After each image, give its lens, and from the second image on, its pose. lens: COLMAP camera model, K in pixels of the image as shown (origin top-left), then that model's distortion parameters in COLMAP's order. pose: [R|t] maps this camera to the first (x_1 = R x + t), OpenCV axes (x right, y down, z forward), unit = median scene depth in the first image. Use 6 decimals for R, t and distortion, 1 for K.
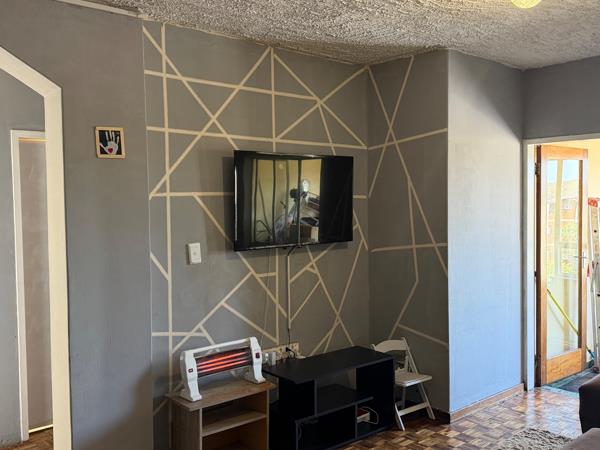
lens RADIAL K [[589.5, 0, 300.0], [0, 589.5, 225.0], [0, 0, 1]] dist [0.163265, -0.301323]
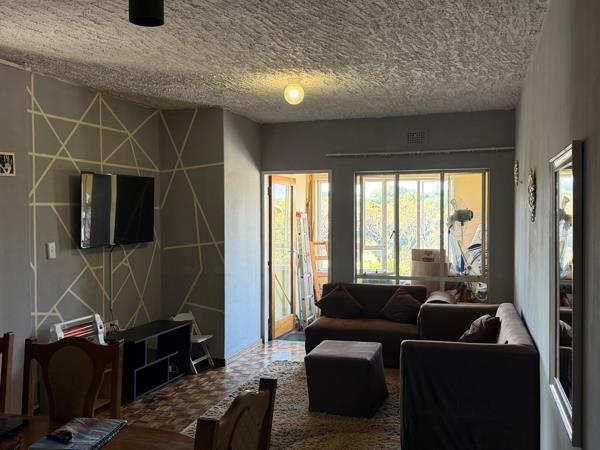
lens RADIAL K [[589.5, 0, 300.0], [0, 589.5, 225.0], [0, 0, 1]] dist [0.163265, -0.301323]
pose [[0.863050, 0.001732, 0.505115, -0.325064], [0.007298, 0.999847, -0.015898, 0.015121], [-0.505065, 0.017407, 0.862906, -0.340684]]
